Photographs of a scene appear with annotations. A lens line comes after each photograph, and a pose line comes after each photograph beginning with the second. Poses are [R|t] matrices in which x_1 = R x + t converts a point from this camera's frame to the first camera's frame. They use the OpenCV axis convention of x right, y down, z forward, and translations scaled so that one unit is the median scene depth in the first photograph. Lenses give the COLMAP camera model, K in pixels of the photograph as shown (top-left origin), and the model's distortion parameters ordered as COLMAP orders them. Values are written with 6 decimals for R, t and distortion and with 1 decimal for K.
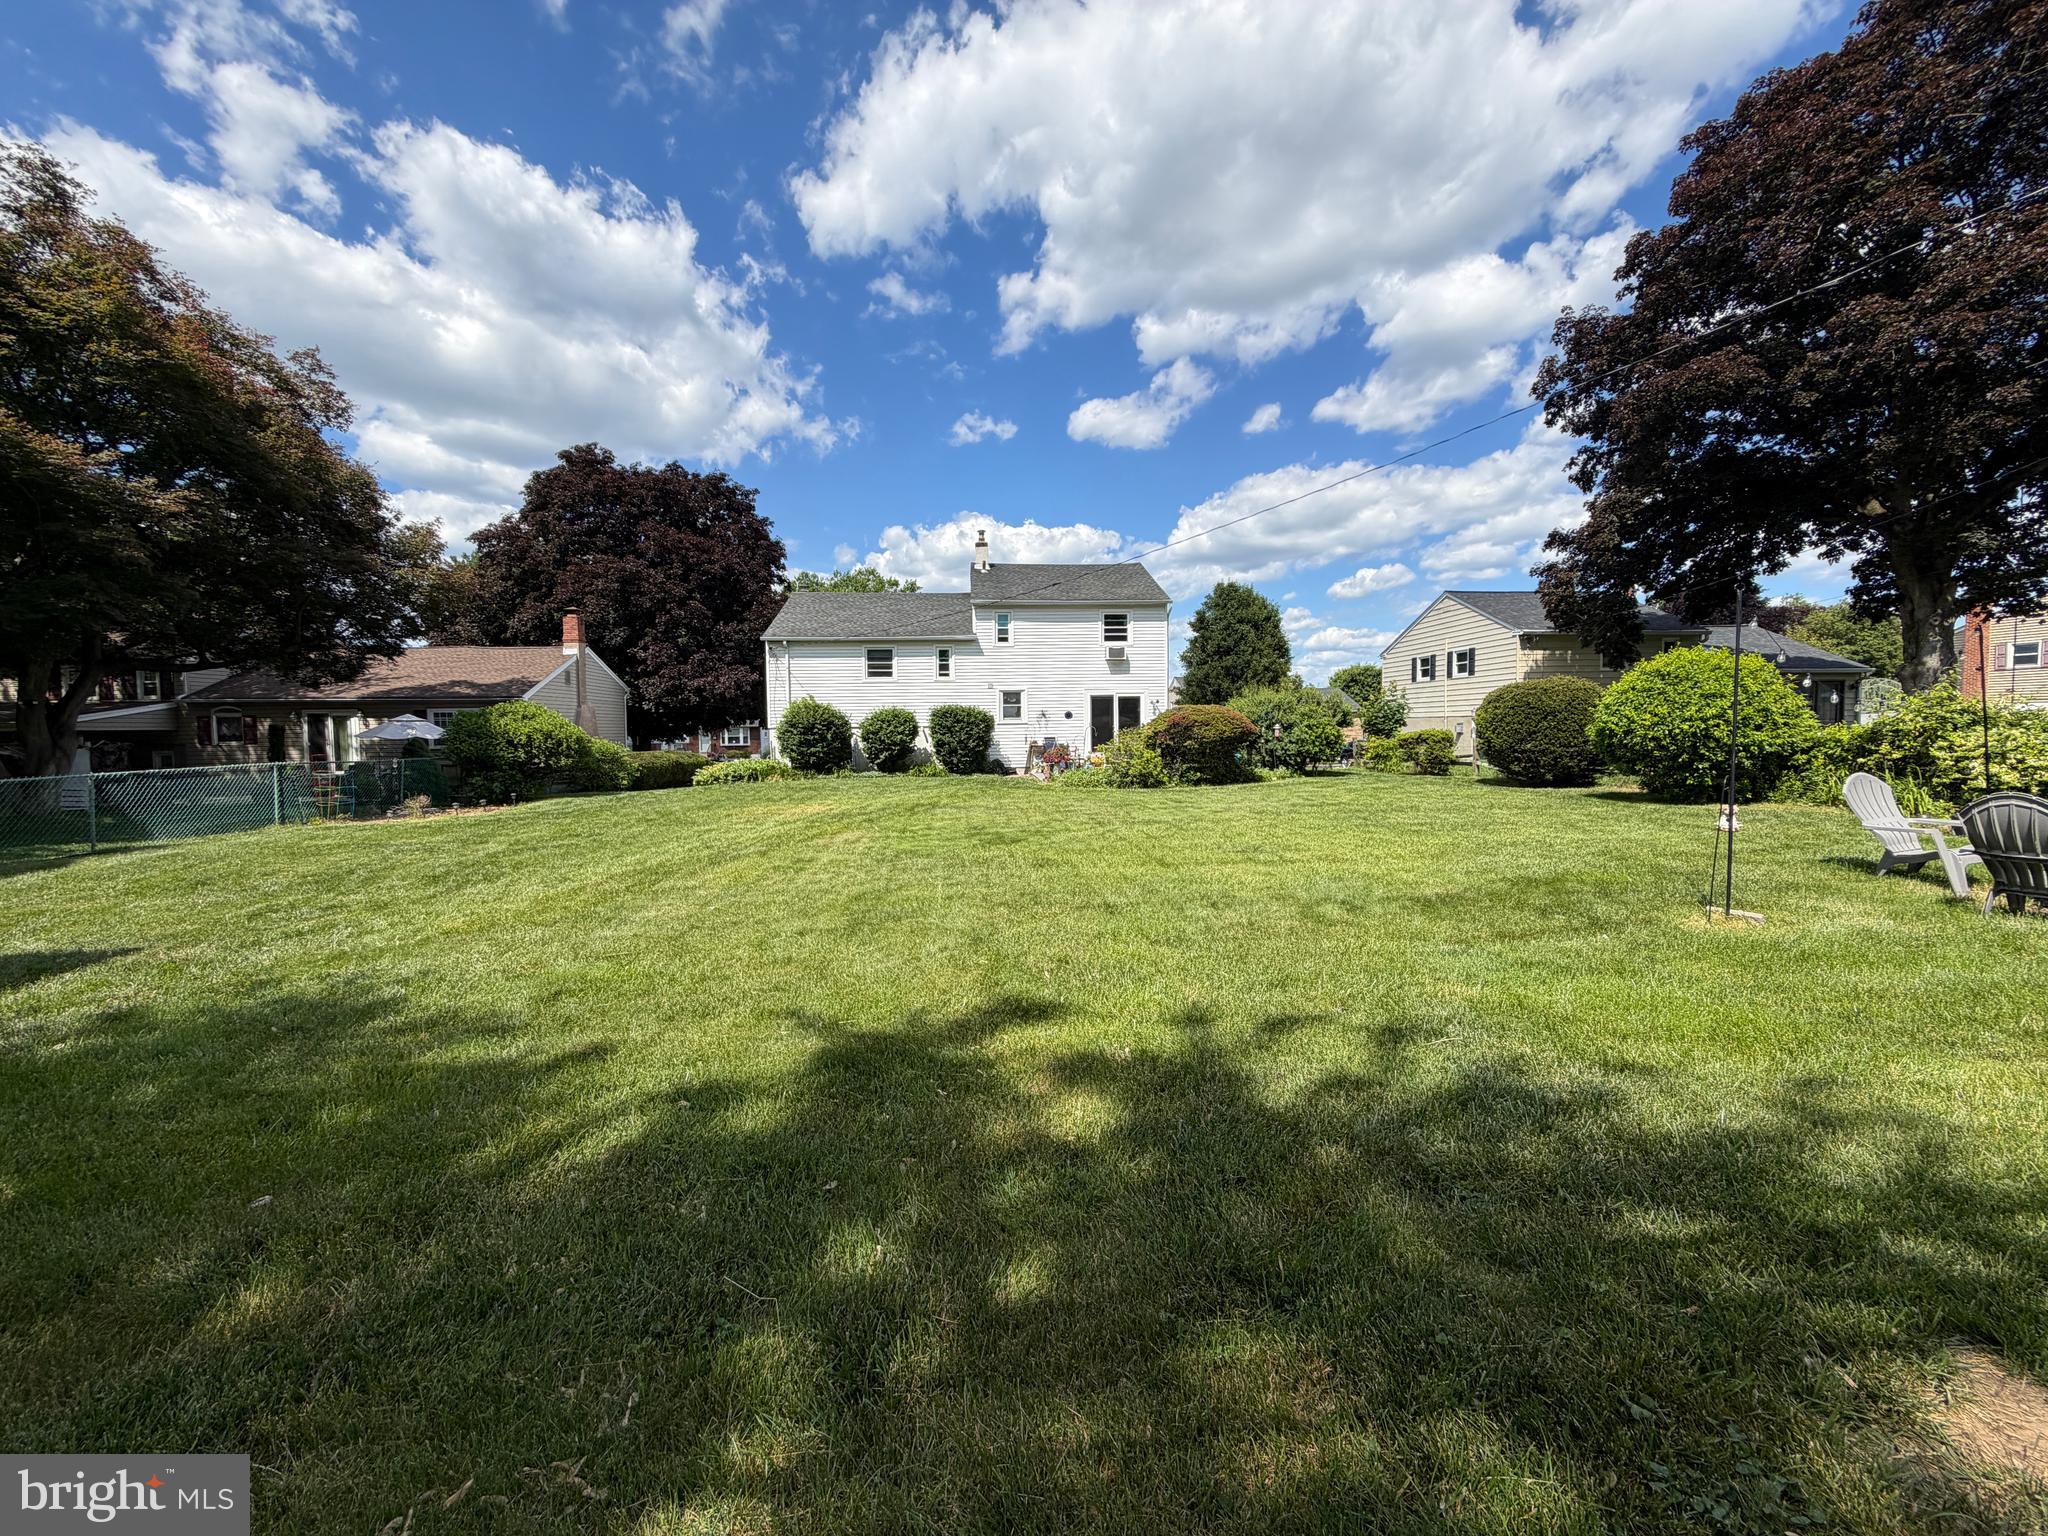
lens RADIAL K [[818.0, 0, 1031.4], [0, 818.0, 793.1], [0, 0, 1]] dist [0.002357, -0.000086]
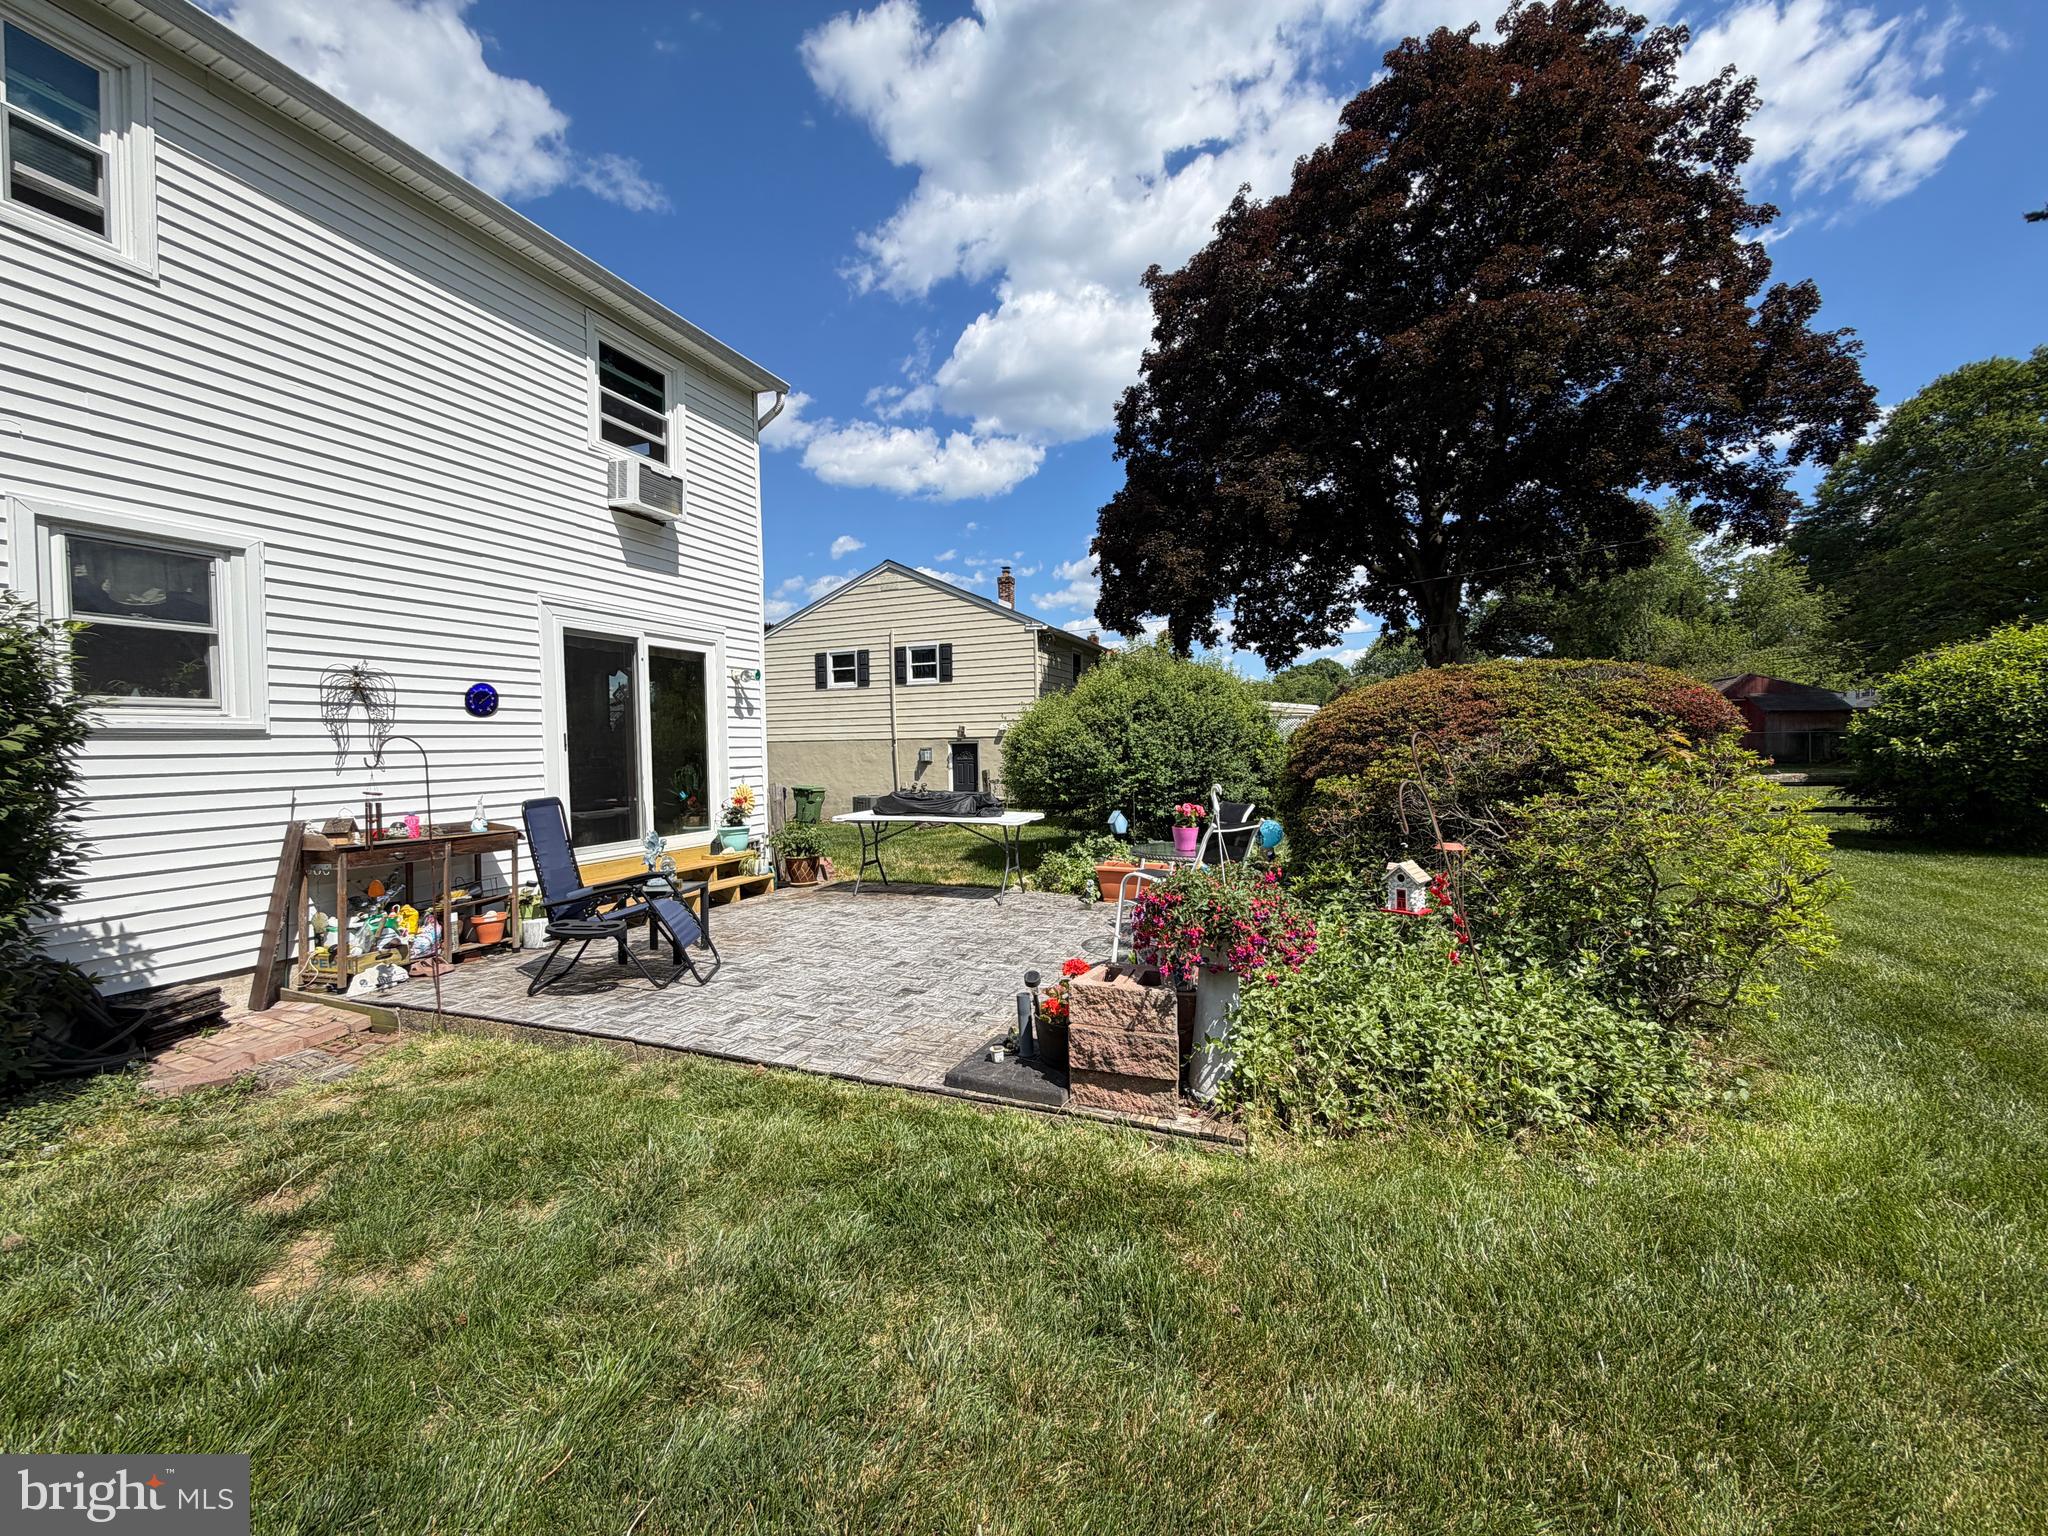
lens RADIAL K [[818.0, 0, 1025.1], [0, 818.0, 758.4], [0, 0, 1]] dist [0.002357, -0.000086]
pose [[0.431429, -0.010206, 0.902089, -0.099286], [0.087192, 0.995726, -0.030435, -0.059094], [-0.897923, 0.091786, 0.430476, 0.775207]]
